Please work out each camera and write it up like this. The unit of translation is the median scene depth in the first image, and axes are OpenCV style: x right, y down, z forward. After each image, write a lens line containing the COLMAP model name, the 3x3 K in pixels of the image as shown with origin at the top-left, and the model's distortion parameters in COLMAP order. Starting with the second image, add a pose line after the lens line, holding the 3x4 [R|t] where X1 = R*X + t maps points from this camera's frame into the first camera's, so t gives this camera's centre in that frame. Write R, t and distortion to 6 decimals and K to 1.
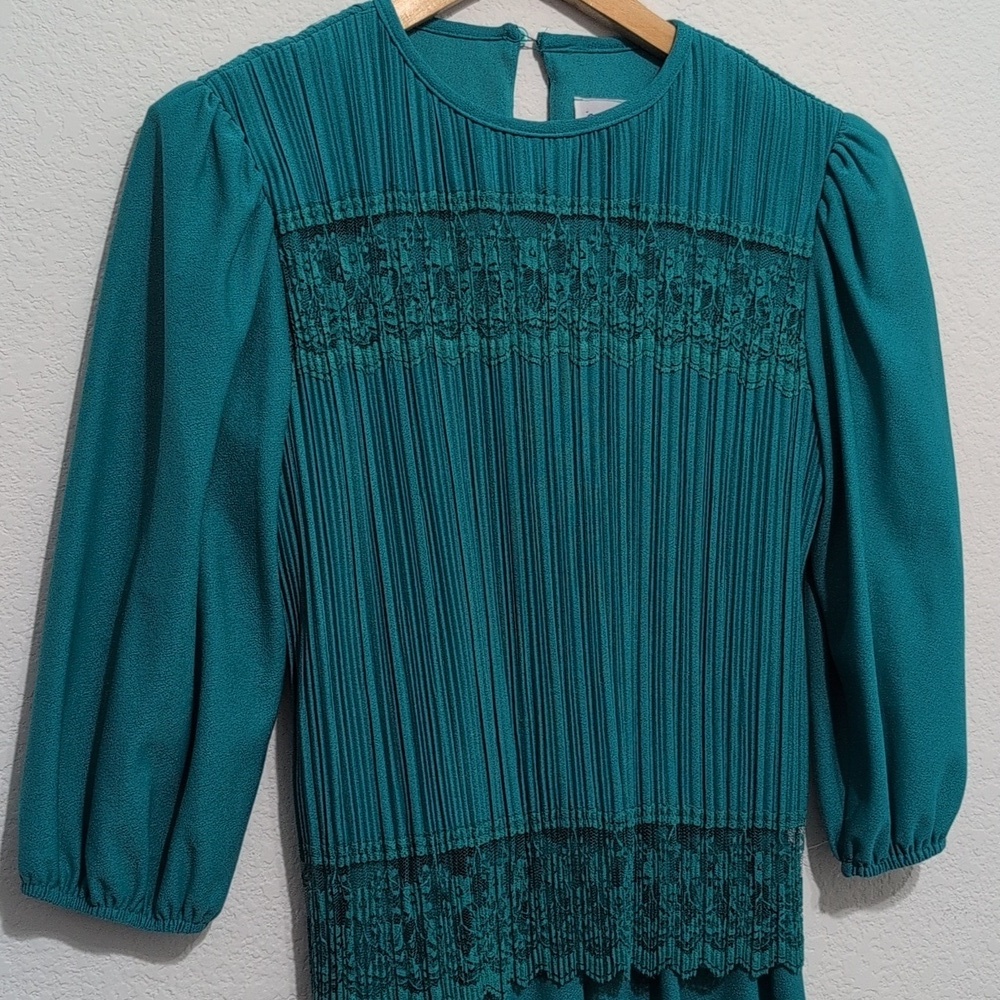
lens RADIAL K [[1663.7, 0, 497.9], [0, 1663.7, 496.5], [0, 0, 1]] dist [0.050378, 0.000000]
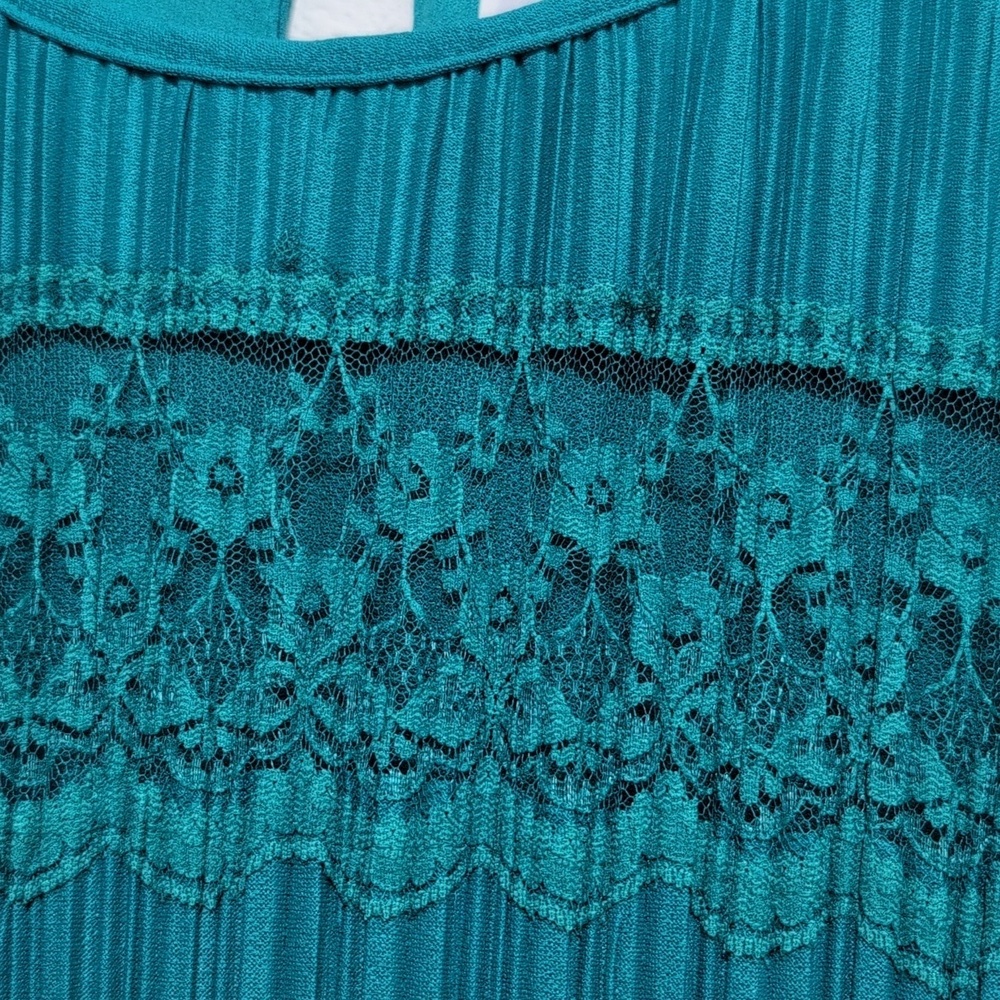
lens RADIAL K [[1663.7, 0, 500.7], [0, 1663.7, 499.7], [0, 0, 1]] dist [0.050378, 0.000000]
pose [[0.934800, -0.023203, -0.354415, 0.155922], [-0.050328, 0.979142, -0.196847, -0.089906], [0.351590, 0.201850, 0.914134, 0.753780]]
